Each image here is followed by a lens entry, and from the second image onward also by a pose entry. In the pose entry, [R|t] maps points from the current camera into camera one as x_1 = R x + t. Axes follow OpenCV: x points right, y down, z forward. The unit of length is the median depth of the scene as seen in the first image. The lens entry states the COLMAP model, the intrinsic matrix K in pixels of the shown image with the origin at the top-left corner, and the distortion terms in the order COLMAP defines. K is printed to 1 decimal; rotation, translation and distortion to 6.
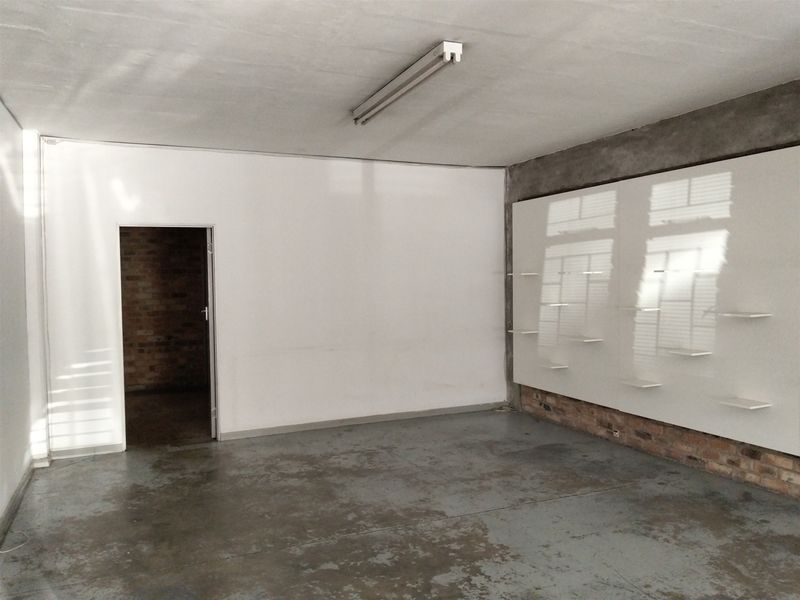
lens RADIAL K [[660.1, 0, 398.0], [0, 660.1, 299.5], [0, 0, 1]] dist [0.068144, -0.142596]
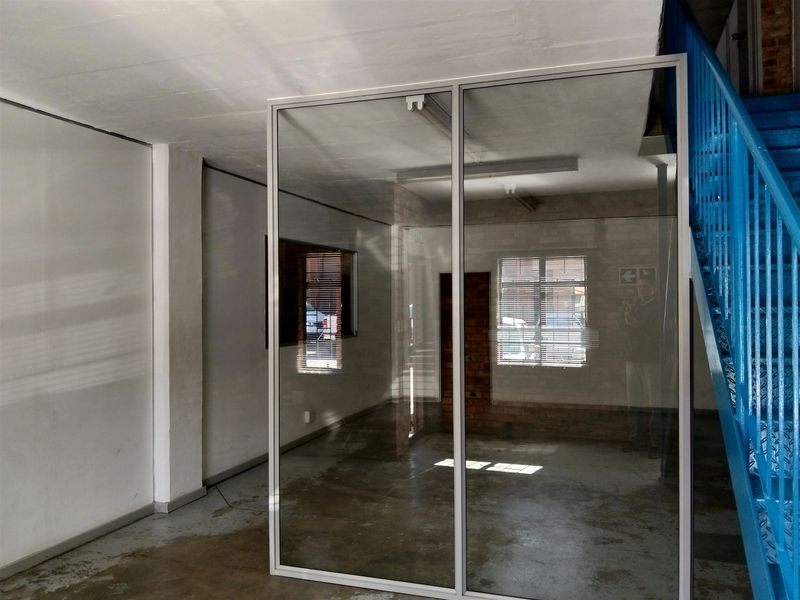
lens RADIAL K [[660.1, 0, 403.4], [0, 660.1, 298.3], [0, 0, 1]] dist [0.068144, -0.142596]
pose [[0.746187, 0.007584, -0.665694, 0.740405], [-0.025538, 0.999525, -0.017238, -0.013055], [0.665247, 0.029863, 0.746026, -0.404461]]
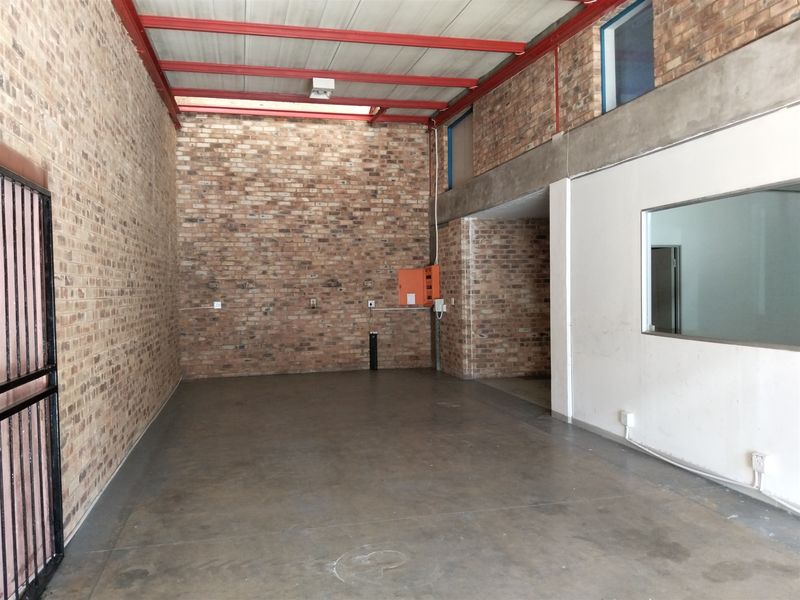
lens RADIAL K [[660.1, 0, 398.9], [0, 660.1, 300.2], [0, 0, 1]] dist [0.068144, -0.142596]
pose [[0.985988, -0.000058, -0.166814, -0.692278], [-0.002227, 0.999906, -0.013508, 0.018727], [0.166799, 0.013691, 0.985896, -0.452013]]
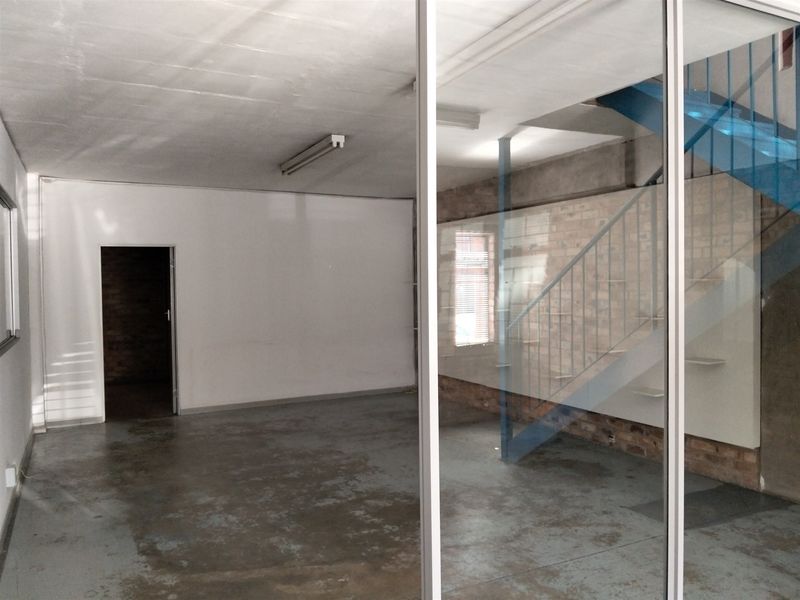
lens RADIAL K [[660.1, 0, 401.4], [0, 660.1, 297.1], [0, 0, 1]] dist [0.068144, -0.142596]
pose [[0.997897, -0.000240, 0.064813, 0.083383], [0.001147, 0.999902, -0.013965, 0.006644], [-0.064803, 0.014010, 0.997800, -0.346527]]
